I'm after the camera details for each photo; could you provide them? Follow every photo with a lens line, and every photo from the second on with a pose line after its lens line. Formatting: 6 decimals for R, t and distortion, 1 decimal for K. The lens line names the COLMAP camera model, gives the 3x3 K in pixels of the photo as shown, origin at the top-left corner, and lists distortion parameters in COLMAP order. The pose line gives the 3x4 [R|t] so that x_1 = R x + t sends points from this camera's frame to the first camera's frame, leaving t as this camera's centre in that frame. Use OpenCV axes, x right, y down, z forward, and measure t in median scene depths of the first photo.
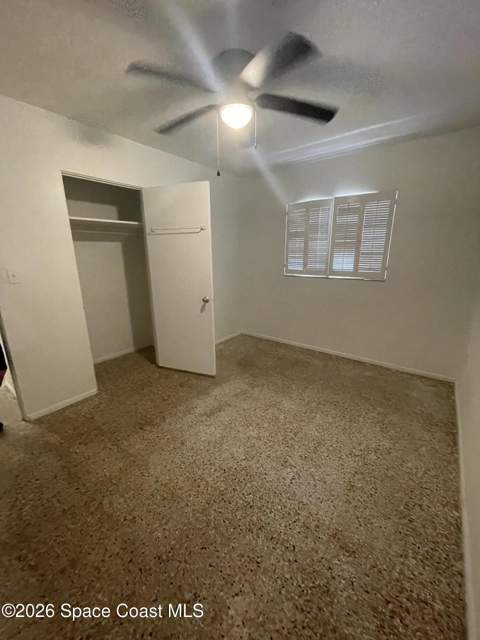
lens RADIAL K [[257.7, 0, 240.0], [0, 257.7, 320.0], [0, 0, 1]] dist [-0.003789, 0.000056]
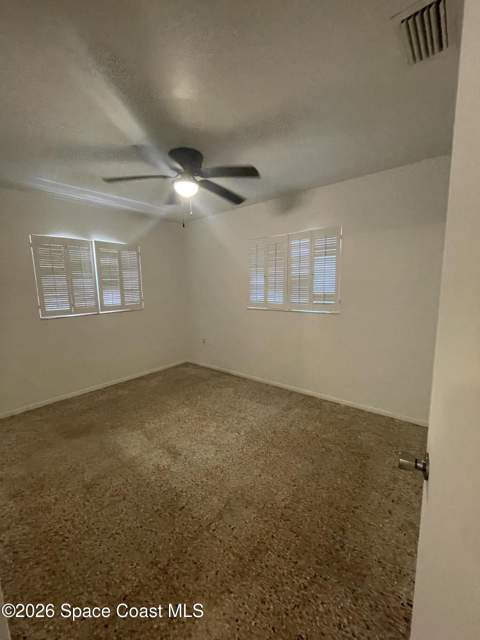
lens RADIAL K [[257.7, 0, 240.0], [0, 257.7, 320.0], [0, 0, 1]] dist [-0.003789, 0.000056]
pose [[0.033673, -0.131103, 0.990797, -0.738979], [0.276970, 0.953755, 0.116789, -0.114066], [-0.960288, 0.270488, 0.068428, 0.429043]]
